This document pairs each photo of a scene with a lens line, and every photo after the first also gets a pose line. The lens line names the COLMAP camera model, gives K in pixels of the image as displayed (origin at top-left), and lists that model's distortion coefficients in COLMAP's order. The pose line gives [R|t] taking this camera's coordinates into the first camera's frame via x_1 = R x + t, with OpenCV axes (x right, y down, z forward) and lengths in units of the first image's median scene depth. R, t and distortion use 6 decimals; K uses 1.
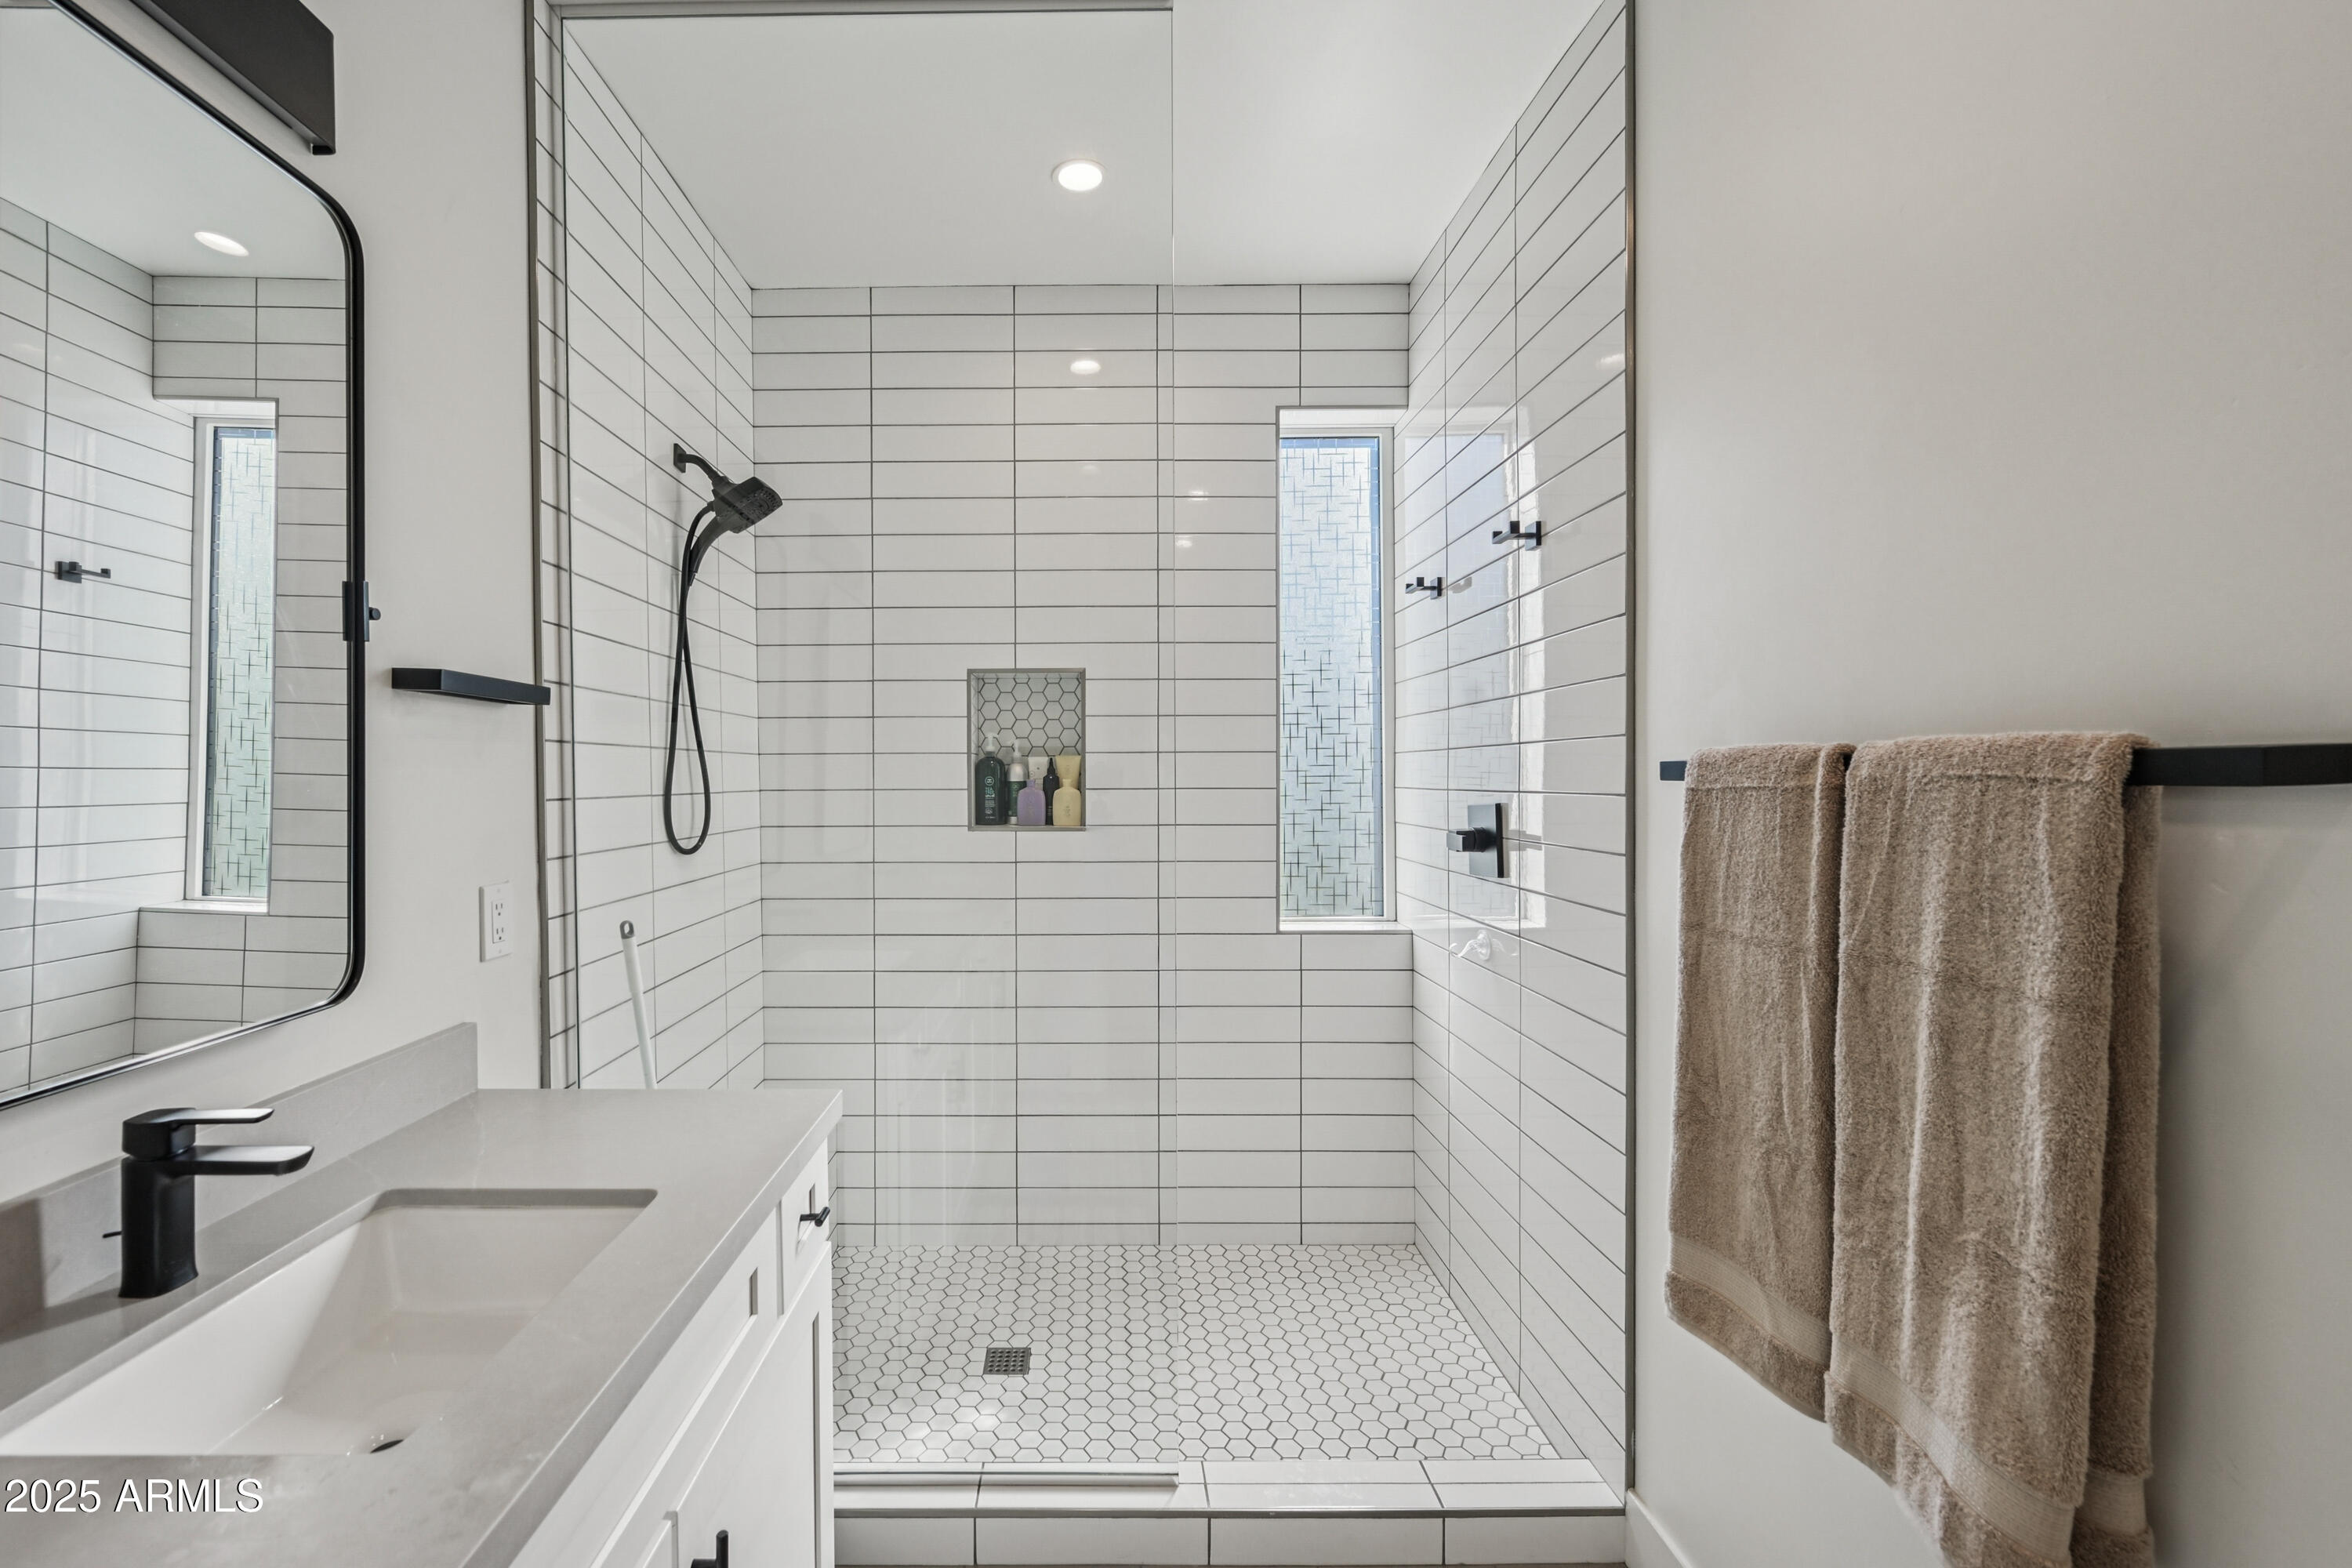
lens RADIAL K [[927.8, 0, 1072.4], [0, 927.8, 788.8], [0, 0, 1]] dist [-0.000877, 0.000291]
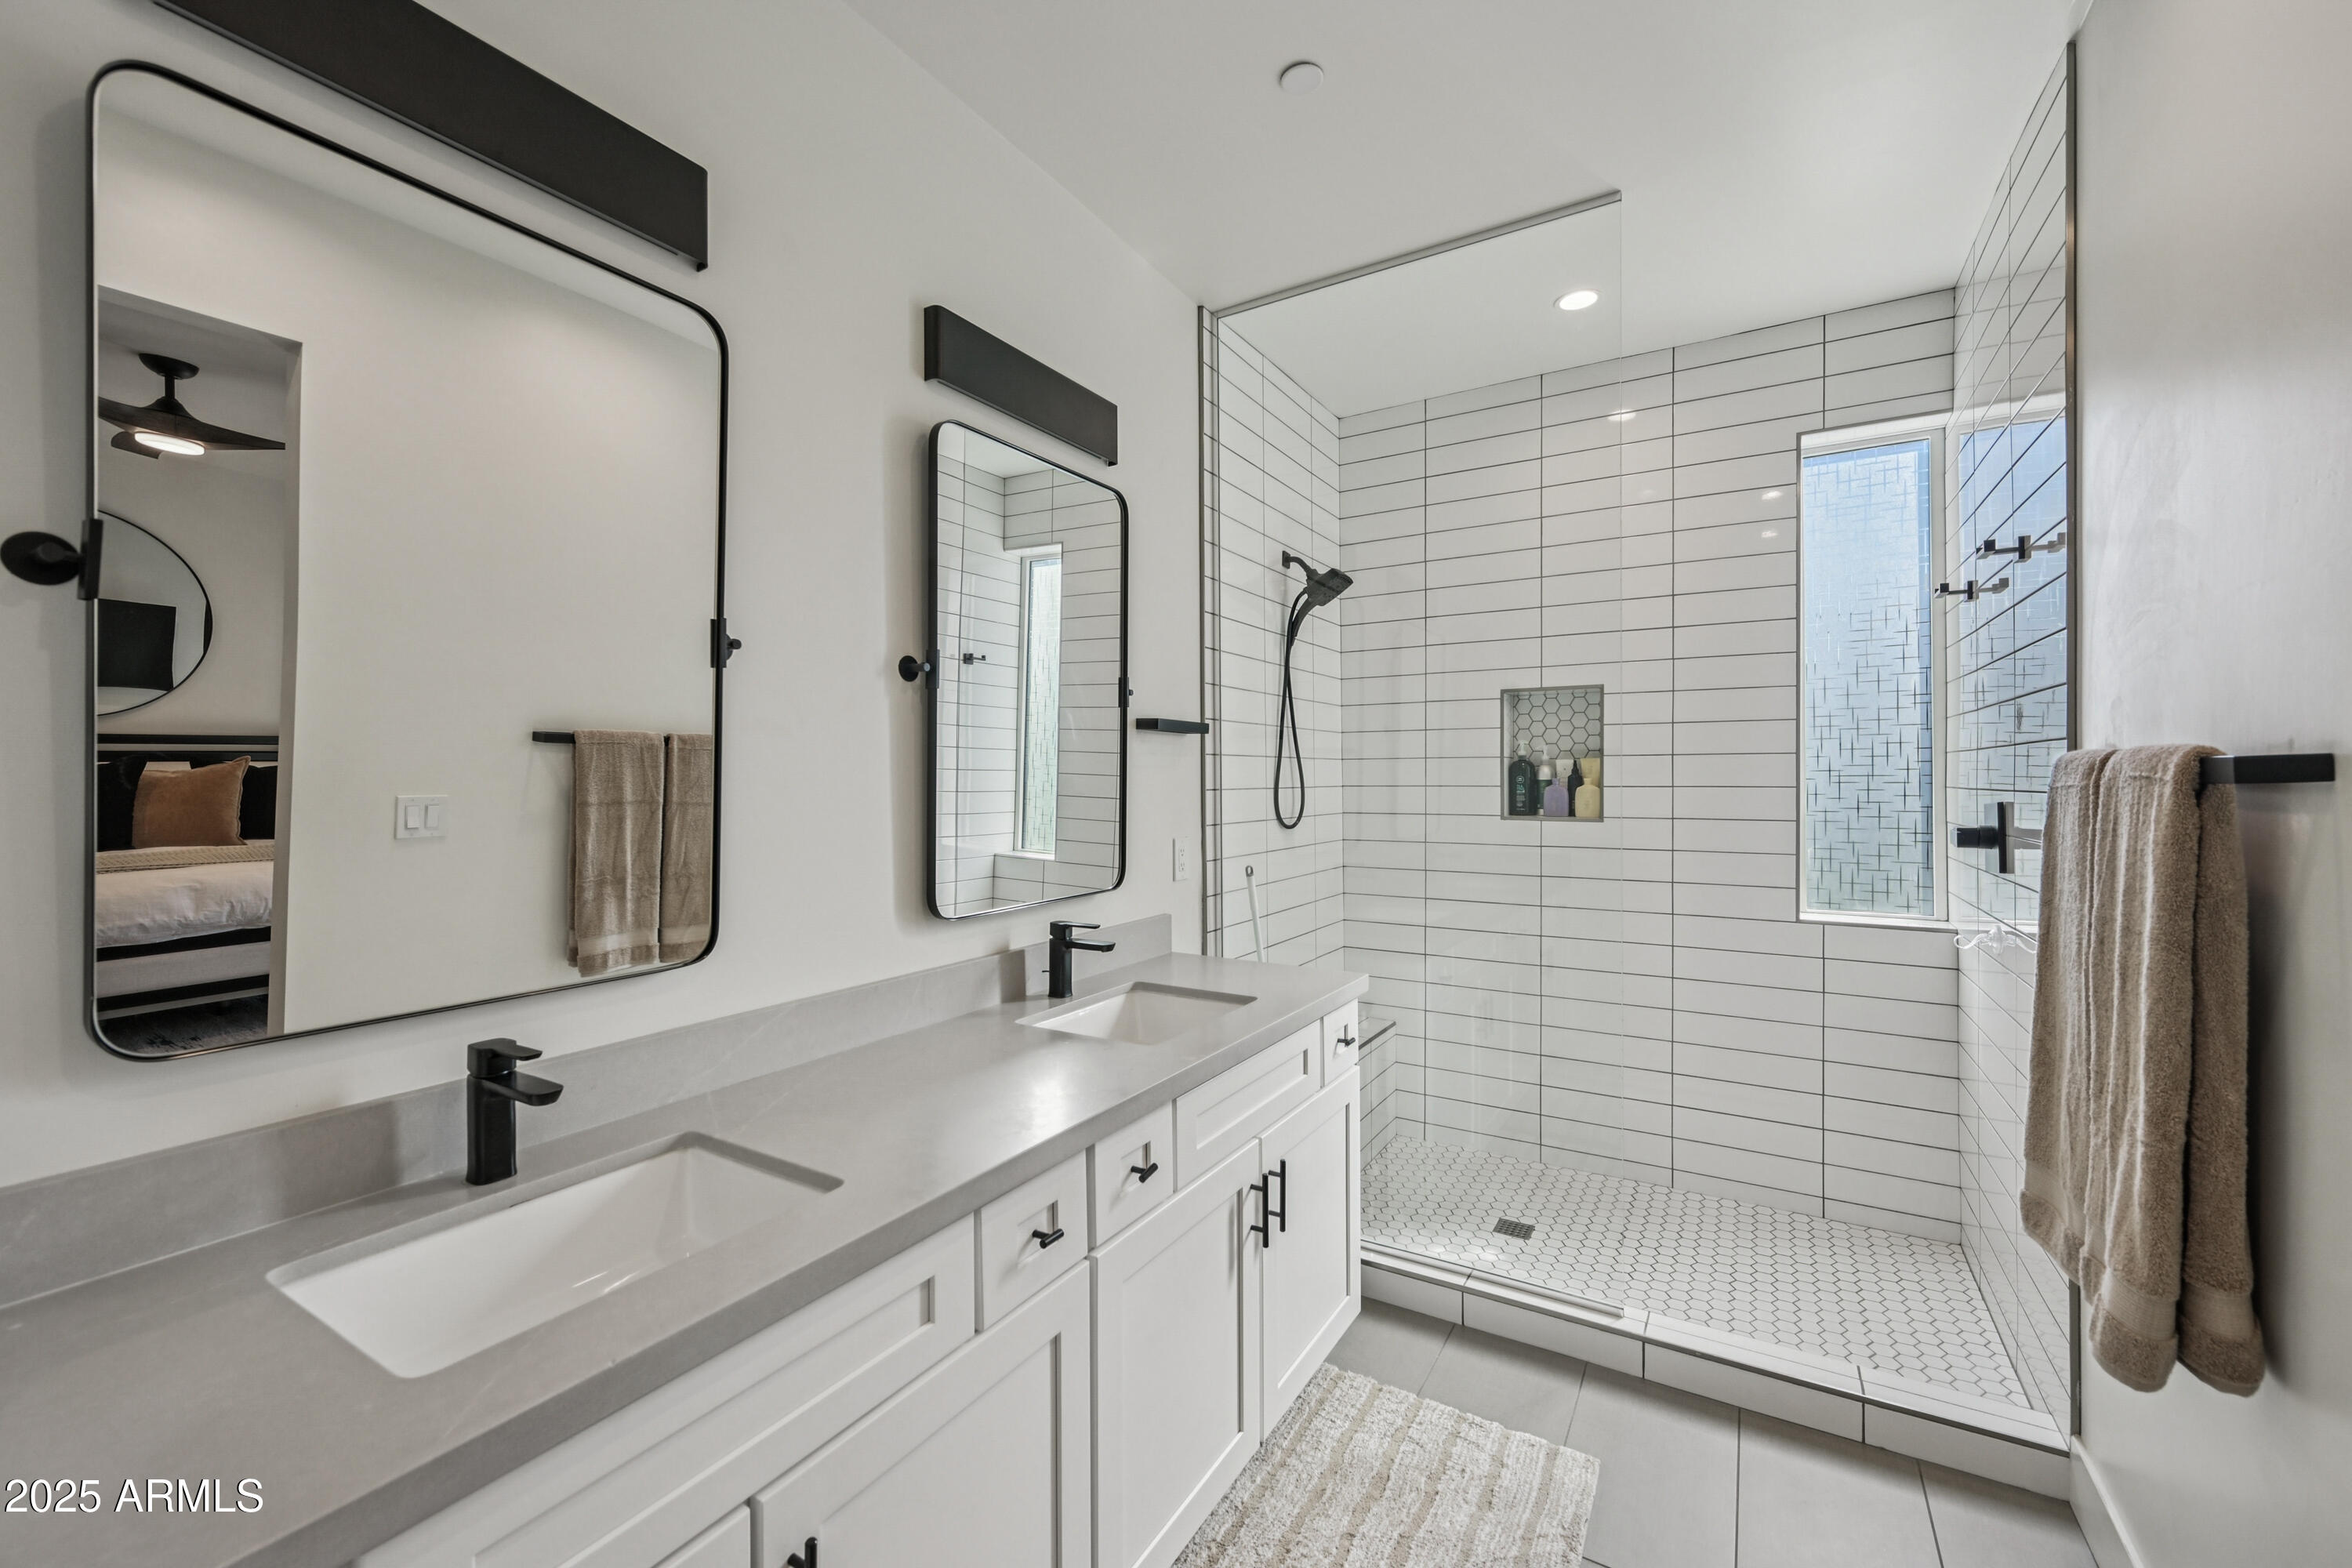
lens RADIAL K [[927.8, 0, 1176.7], [0, 927.8, 782.4], [0, 0, 1]] dist [-0.000877, 0.000291]
pose [[0.855843, 0.004574, -0.517216, 0.163453], [-0.007469, 0.999966, -0.003516, 0.003176], [0.517182, 0.006872, 0.855848, -0.297933]]
